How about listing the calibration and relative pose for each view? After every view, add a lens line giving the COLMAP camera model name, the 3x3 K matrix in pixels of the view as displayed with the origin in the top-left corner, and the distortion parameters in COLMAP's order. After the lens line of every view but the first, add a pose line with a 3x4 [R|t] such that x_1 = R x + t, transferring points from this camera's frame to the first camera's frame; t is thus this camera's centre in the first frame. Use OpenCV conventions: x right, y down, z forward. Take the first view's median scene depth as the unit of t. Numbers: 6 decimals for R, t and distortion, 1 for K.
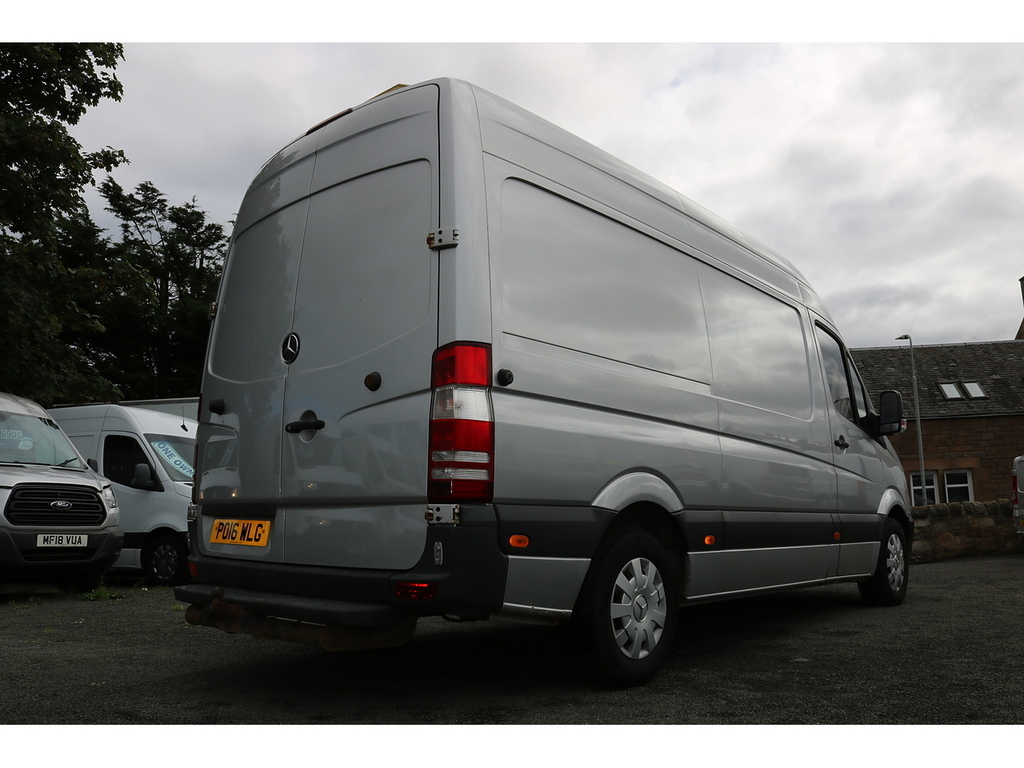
lens RADIAL K [[855.2, 0, 513.8], [0, 855.2, 387.6], [0, 0, 1]] dist [-0.157308, 0.132994]
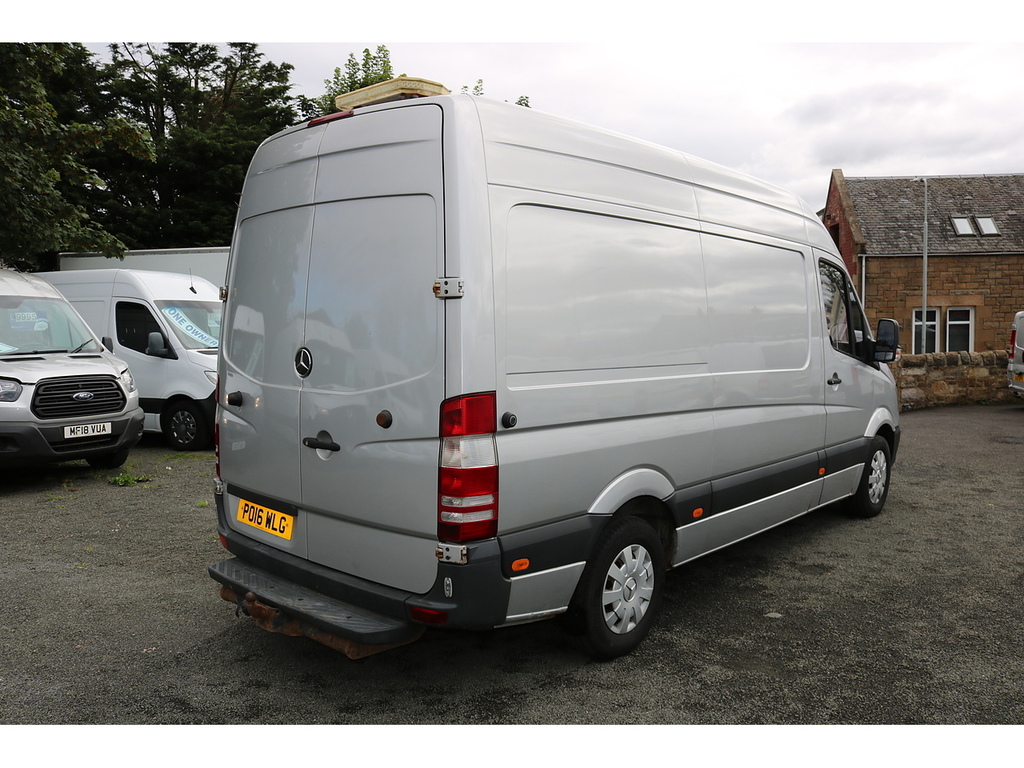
lens RADIAL K [[855.2, 0, 515.9], [0, 855.2, 386.1], [0, 0, 1]] dist [-0.157308, 0.132994]
pose [[0.999953, 0.009034, -0.003652, 0.001887], [-0.007927, 0.972136, 0.234284, -0.253888], [0.005667, -0.234244, 0.972161, -0.019614]]
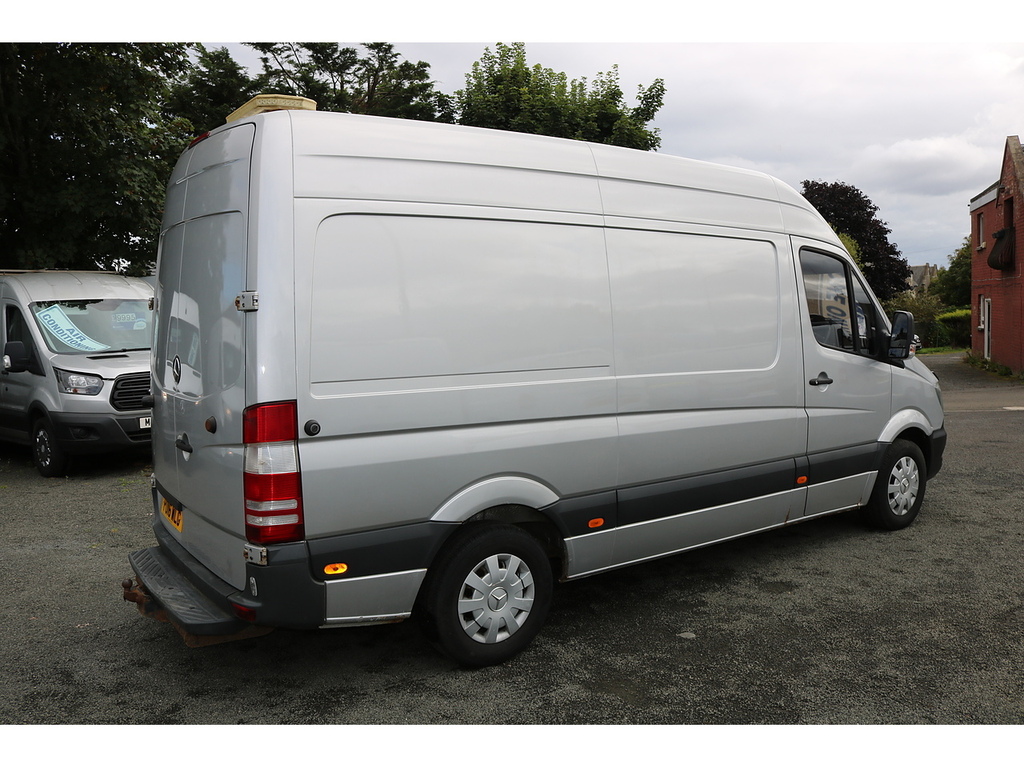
lens RADIAL K [[855.2, 0, 508.8], [0, 855.2, 391.3], [0, 0, 1]] dist [-0.157308, 0.132994]
pose [[0.973221, 0.014277, -0.229426, 0.404101], [0.045055, 0.966862, 0.251292, -0.267054], [0.225411, -0.254899, 0.940328, 0.043540]]
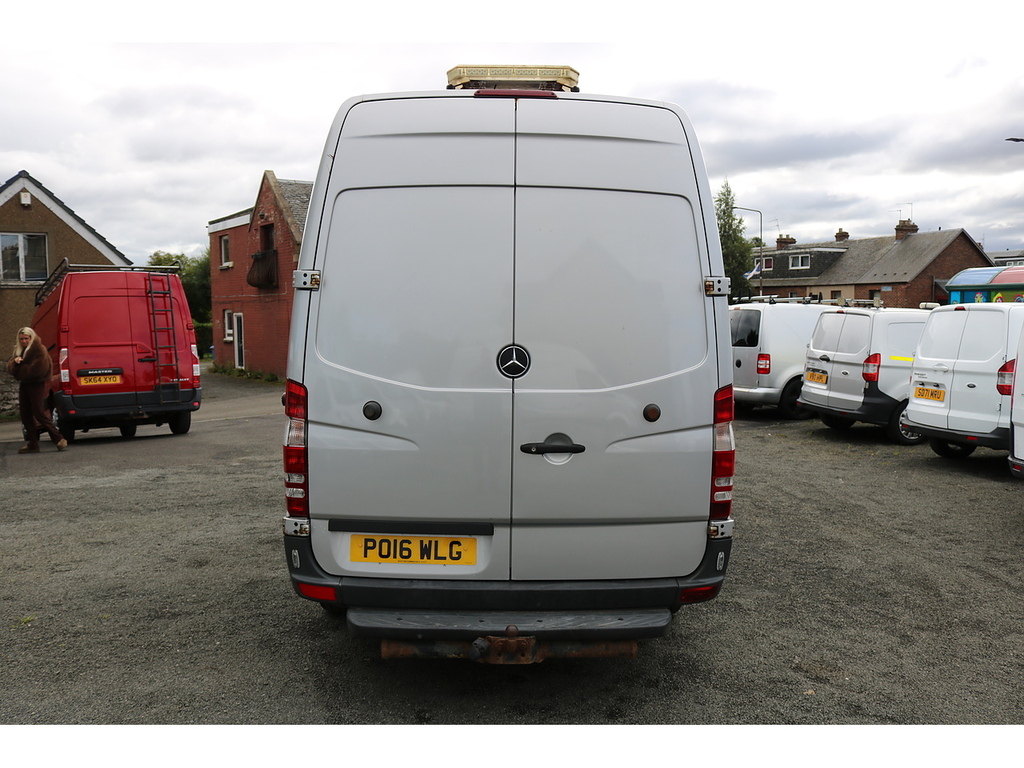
lens RADIAL K [[855.2, 0, 513.6], [0, 855.2, 389.3], [0, 0, 1]] dist [-0.157308, 0.132994]
pose [[0.726627, -0.045353, 0.685533, -0.877311], [-0.118184, 0.974693, 0.189751, -0.187640], [-0.676790, -0.218898, 0.702879, 0.313828]]
